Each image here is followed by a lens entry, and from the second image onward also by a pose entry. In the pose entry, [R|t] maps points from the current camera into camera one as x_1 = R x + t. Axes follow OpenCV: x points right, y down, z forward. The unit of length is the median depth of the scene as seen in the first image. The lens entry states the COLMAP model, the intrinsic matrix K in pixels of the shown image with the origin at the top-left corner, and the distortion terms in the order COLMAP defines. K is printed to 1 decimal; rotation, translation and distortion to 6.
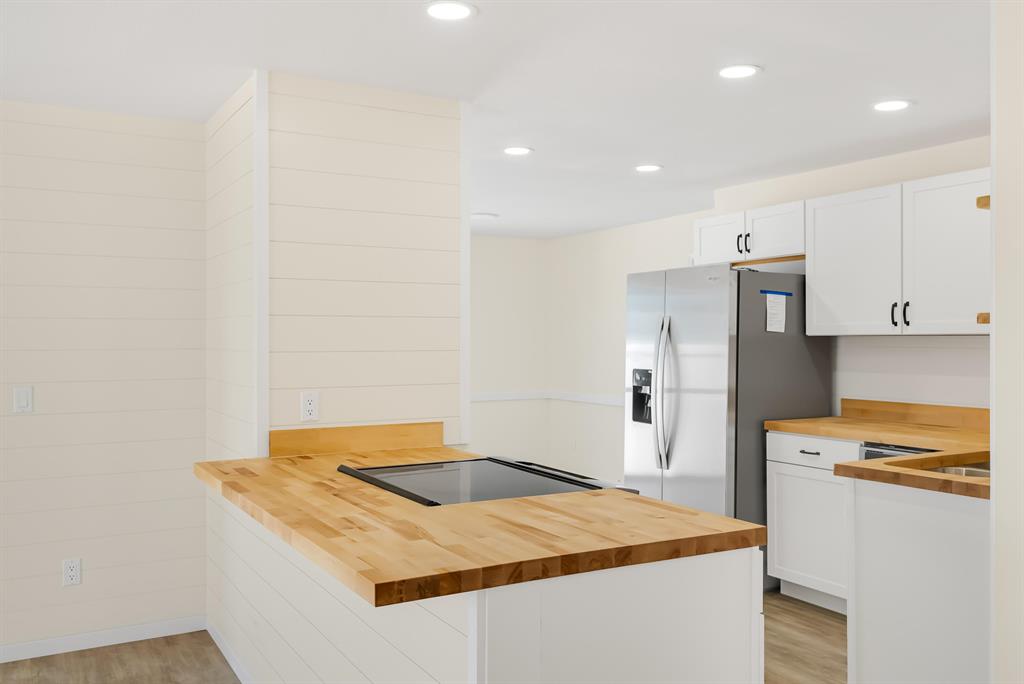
lens RADIAL K [[887.3, 0, 514.8], [0, 887.3, 333.8], [0, 0, 1]] dist [0.016828, -0.000066]
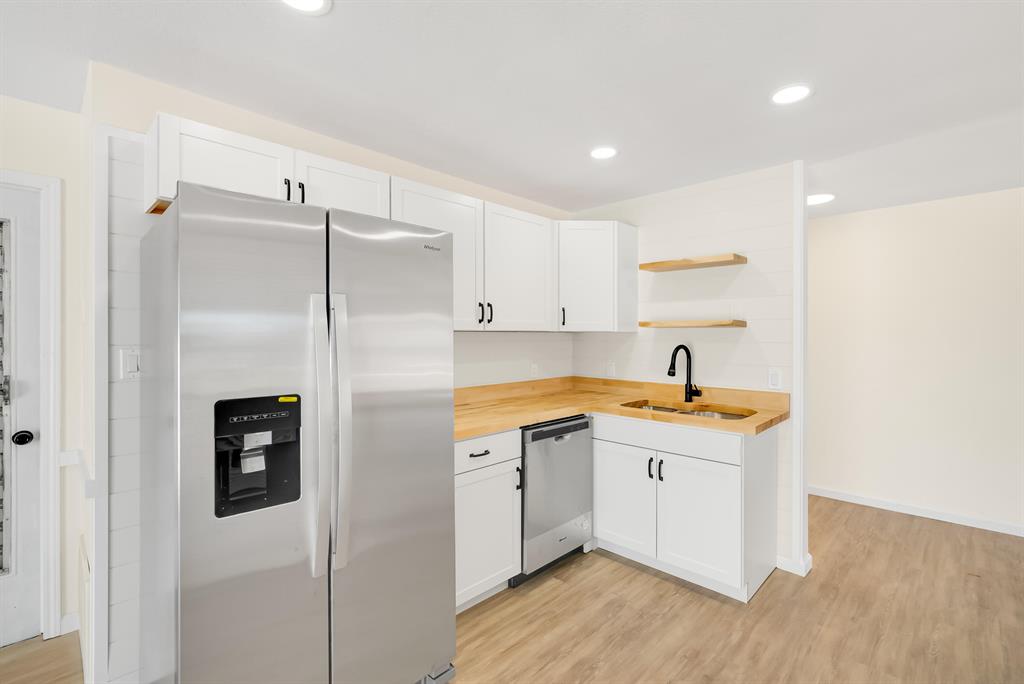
lens RADIAL K [[473.7, 0, 510.3], [0, 473.7, 337.0], [0, 0, 1]] dist [-0.006700, 0.001231]
pose [[-0.285563, -0.005371, 0.958345, -0.167741], [-0.003375, 0.999984, 0.004599, 0.006400], [-0.958354, -0.001921, -0.285577, 1.140959]]
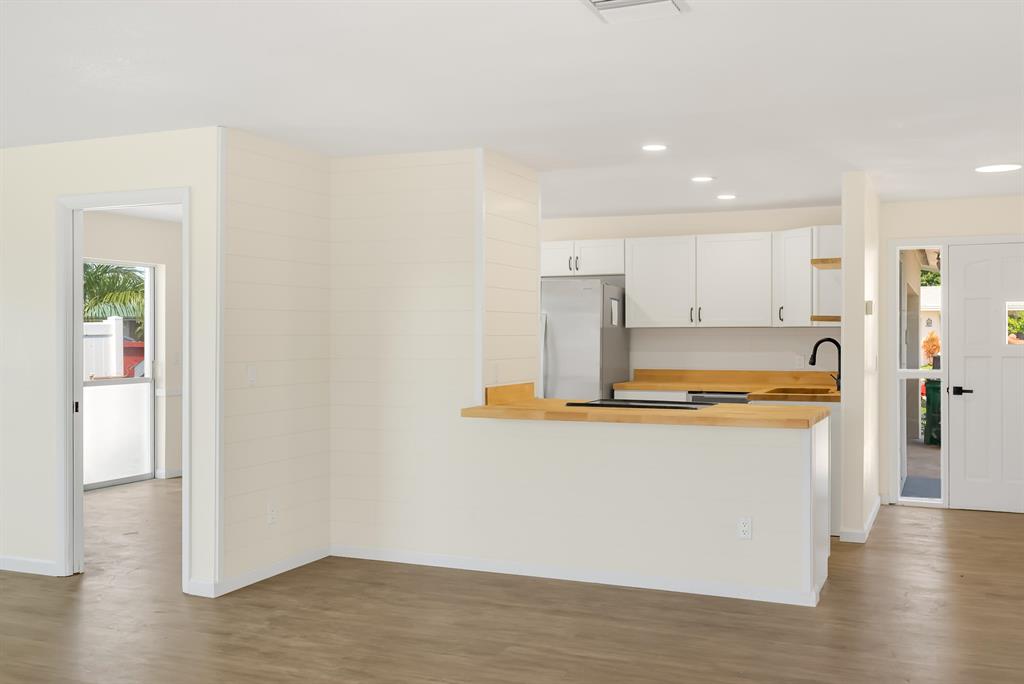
lens RADIAL K [[998.3, 0, 510.8], [0, 998.3, 338.0], [0, 0, 1]] dist [0.009910, 0.000000]
pose [[0.808439, -0.003136, 0.588572, -0.934478], [-0.001025, 0.999977, 0.006735, 0.009315], [-0.588579, -0.006048, 0.808417, -0.297851]]
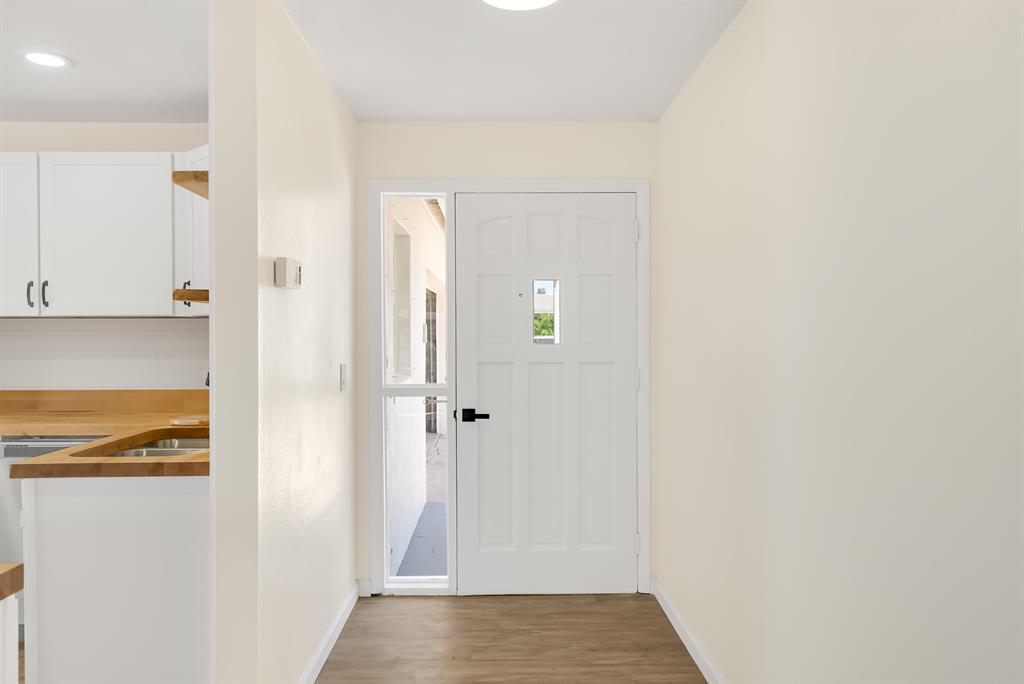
lens RADIAL K [[782.0, 0, 510.6], [0, 782.0, 343.6], [0, 0, 1]] dist [-0.000207, 0.003611]
pose [[0.487643, -0.015840, 0.872900, -0.037151], [-0.000992, 0.999825, 0.018697, 0.013833], [-0.873043, -0.009984, 0.487542, 0.174176]]
